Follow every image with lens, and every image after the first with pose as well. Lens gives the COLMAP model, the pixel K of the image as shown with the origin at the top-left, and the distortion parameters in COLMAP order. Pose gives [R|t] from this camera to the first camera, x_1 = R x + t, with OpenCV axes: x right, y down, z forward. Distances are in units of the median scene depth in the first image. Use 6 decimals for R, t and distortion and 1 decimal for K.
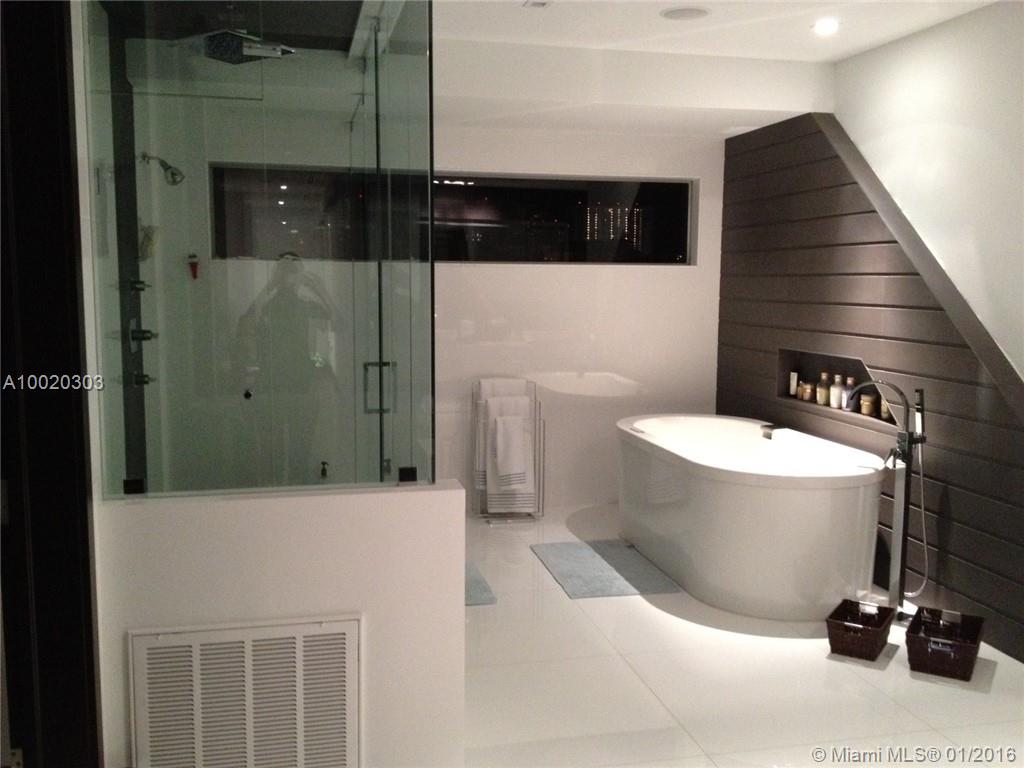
lens RADIAL K [[953.5, 0, 517.1], [0, 953.5, 384.3], [0, 0, 1]] dist [0.137637, -0.279653]
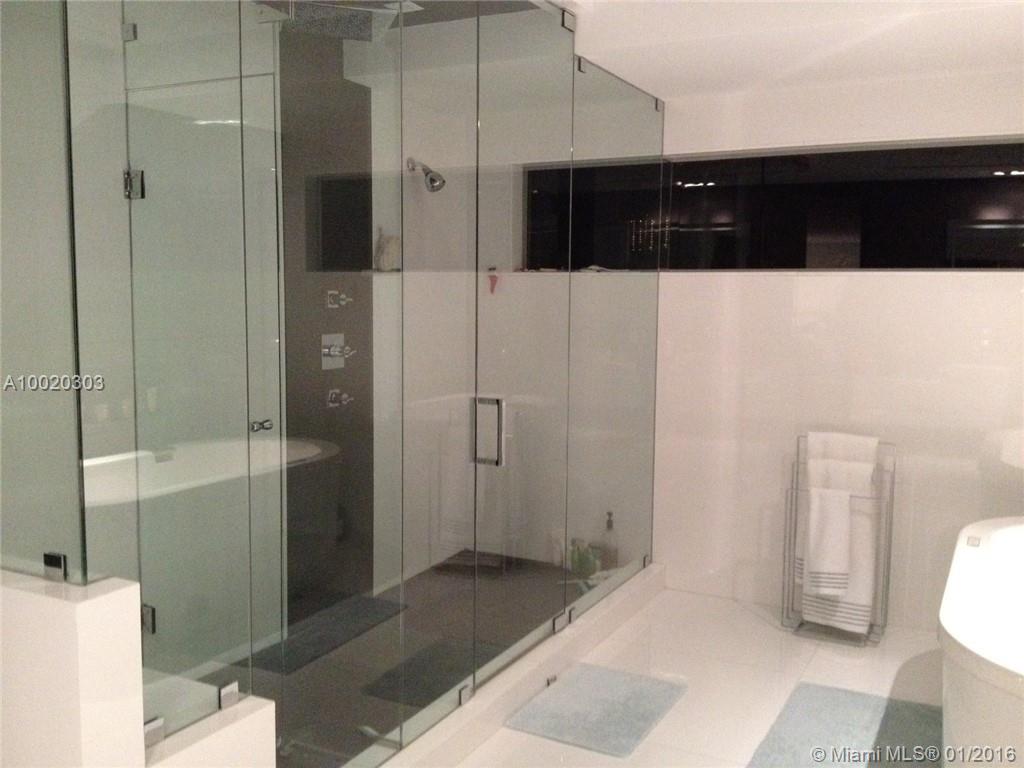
lens RADIAL K [[953.5, 0, 517.1], [0, 953.5, 384.3], [0, 0, 1]] dist [0.137637, -0.279653]
pose [[0.770101, 0.067229, -0.634370, 0.297375], [-0.079296, 0.996807, 0.009377, -0.036325], [0.632975, 0.043081, 0.772973, 0.344109]]
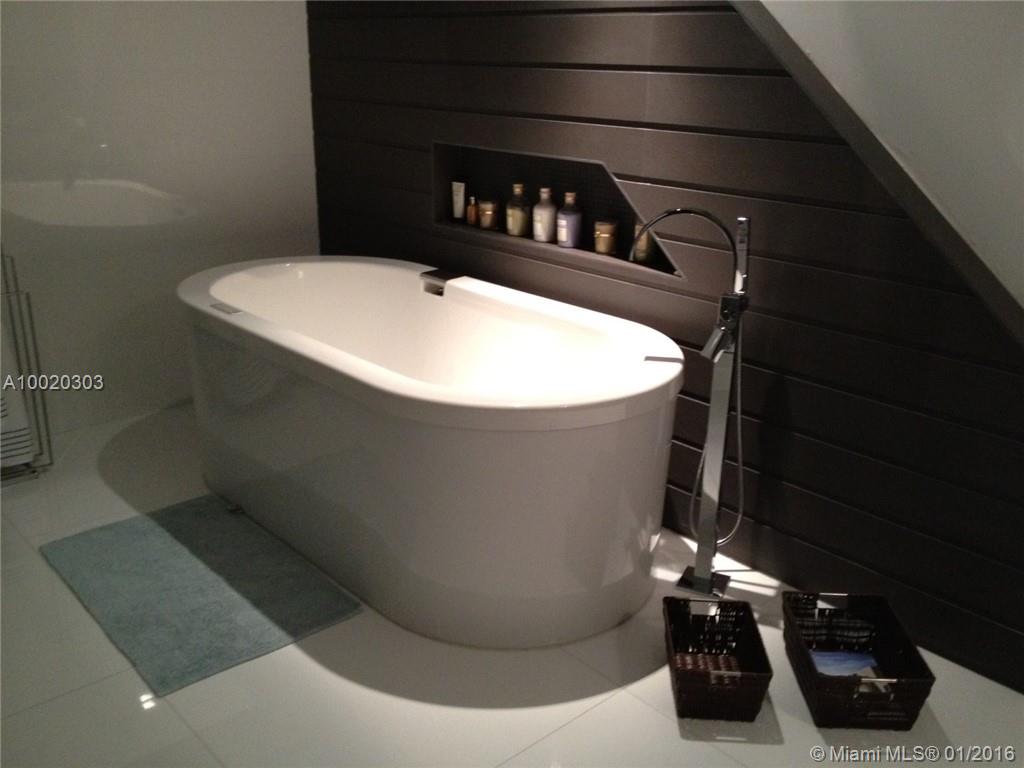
lens RADIAL K [[953.5, 0, 517.1], [0, 953.5, 384.3], [0, 0, 1]] dist [0.137637, -0.279653]
pose [[0.873637, -0.150645, 0.462672, 0.010317], [0.042037, 0.970679, 0.236674, -0.034107], [-0.484760, -0.187317, 0.854354, 0.459278]]
